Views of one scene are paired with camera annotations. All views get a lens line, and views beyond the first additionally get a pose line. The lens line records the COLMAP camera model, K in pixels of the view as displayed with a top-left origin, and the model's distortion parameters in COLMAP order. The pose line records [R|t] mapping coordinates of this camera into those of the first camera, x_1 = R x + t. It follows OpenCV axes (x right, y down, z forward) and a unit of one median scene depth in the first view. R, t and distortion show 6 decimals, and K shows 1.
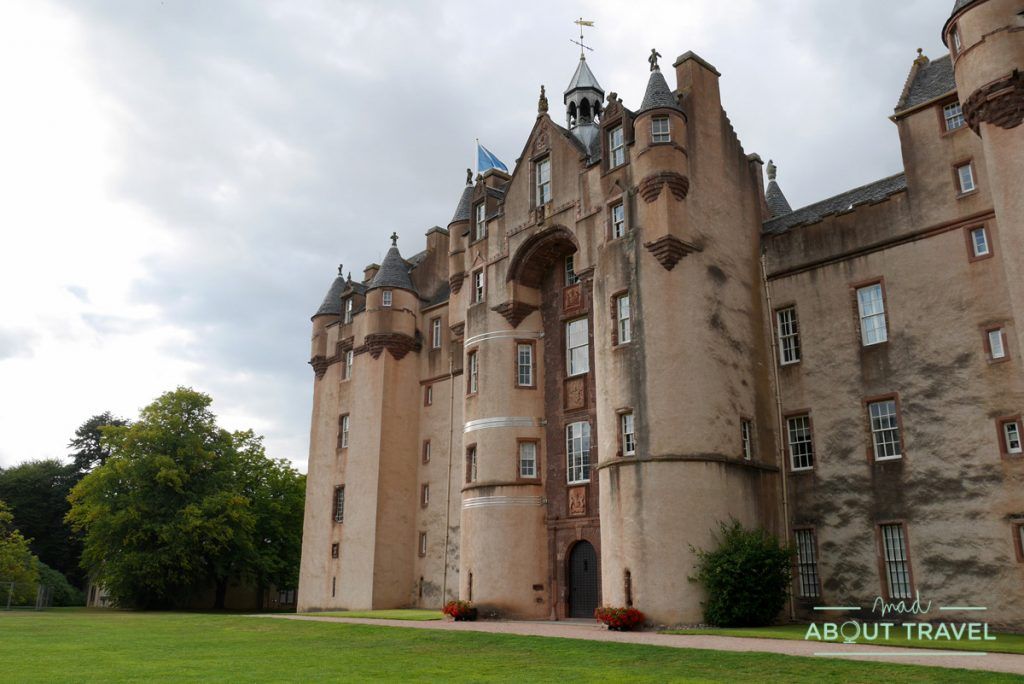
lens RADIAL K [[796.6, 0, 512.6], [0, 796.6, 340.7], [0, 0, 1]] dist [-0.043964, 0.020606]
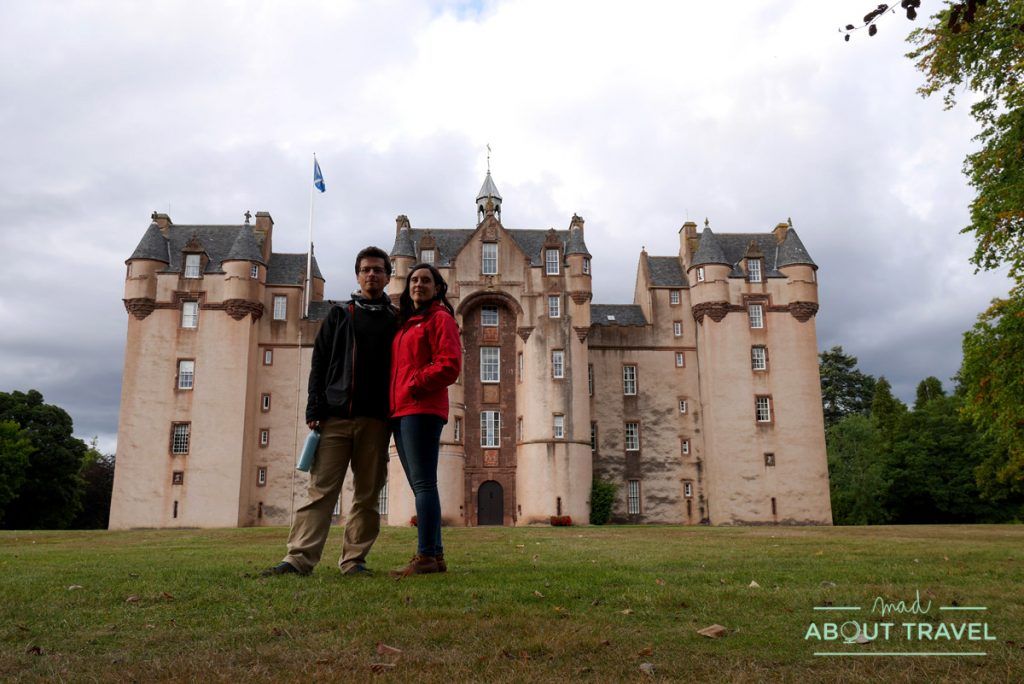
lens RADIAL K [[796.6, 0, 509.6], [0, 796.6, 343.1], [0, 0, 1]] dist [-0.043964, 0.020606]
pose [[0.635844, 0.171682, 0.752481, -1.341398], [-0.220875, 0.974647, -0.035732, 0.016692], [-0.739538, -0.143484, 0.657644, -0.123624]]
